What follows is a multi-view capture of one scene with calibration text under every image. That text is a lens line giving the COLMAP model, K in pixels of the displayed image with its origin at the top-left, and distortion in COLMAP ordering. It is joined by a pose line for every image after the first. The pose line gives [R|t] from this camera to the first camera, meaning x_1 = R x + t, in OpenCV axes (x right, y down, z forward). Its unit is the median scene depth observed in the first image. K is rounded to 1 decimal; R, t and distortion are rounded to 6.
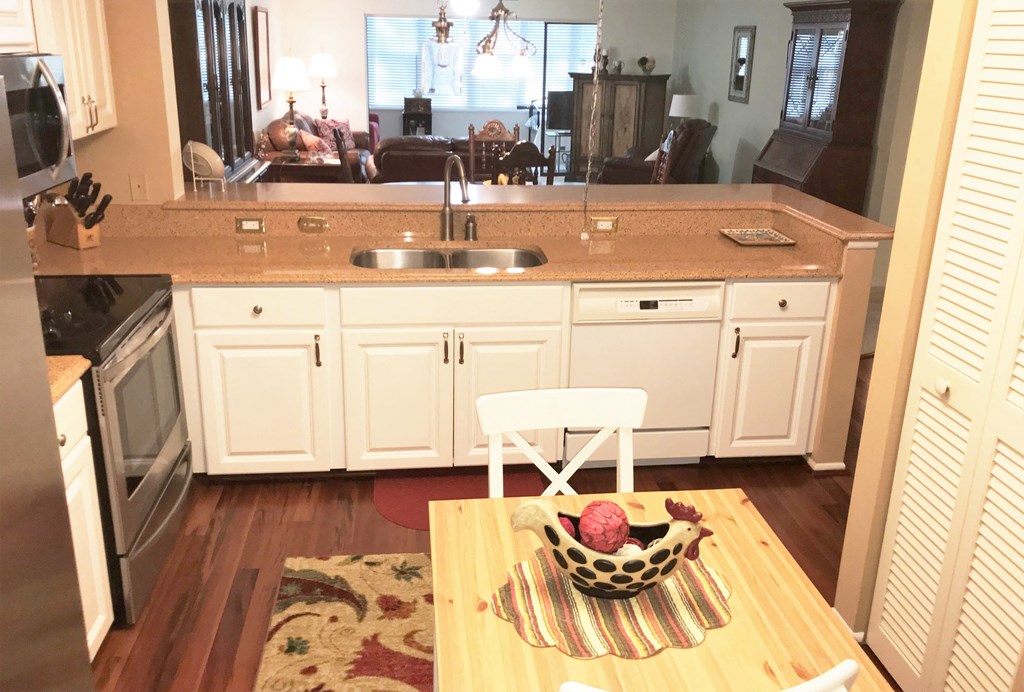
lens RADIAL K [[836.0, 0, 508.8], [0, 836.0, 302.9], [0, 0, 1]] dist [0.094443, -0.277008]
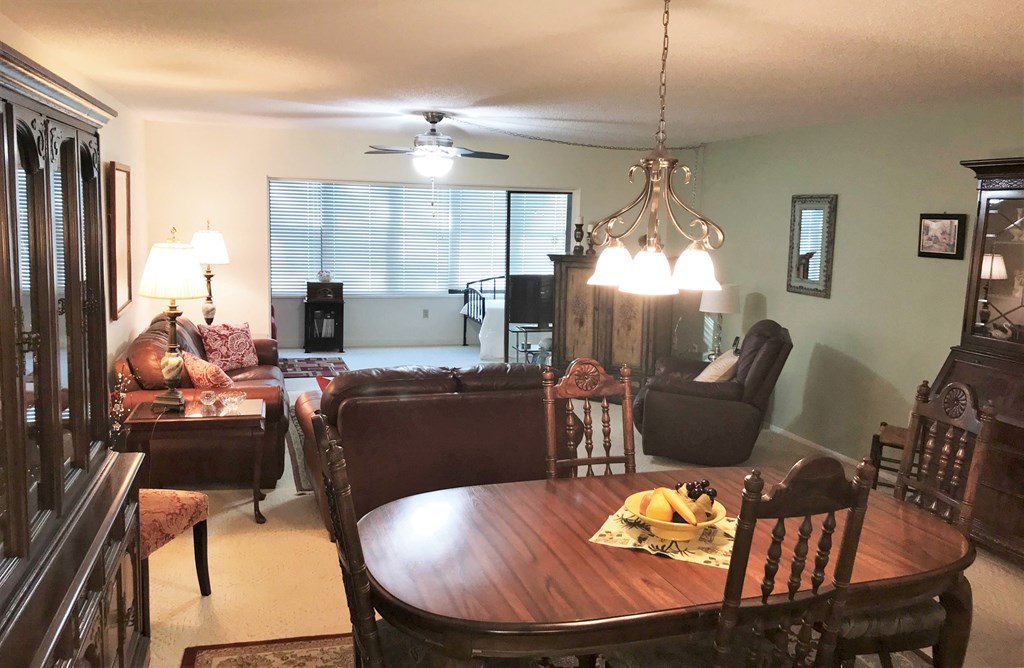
lens RADIAL K [[868.1, 0, 512.0], [0, 868.1, 334.0], [0, 0, 1]] dist [-0.001044, -0.002862]
pose [[0.987161, -0.021768, 0.158236, -0.090475], [0.046555, 0.986868, -0.154673, -0.090418], [-0.152791, 0.160054, 0.975211, 0.279283]]
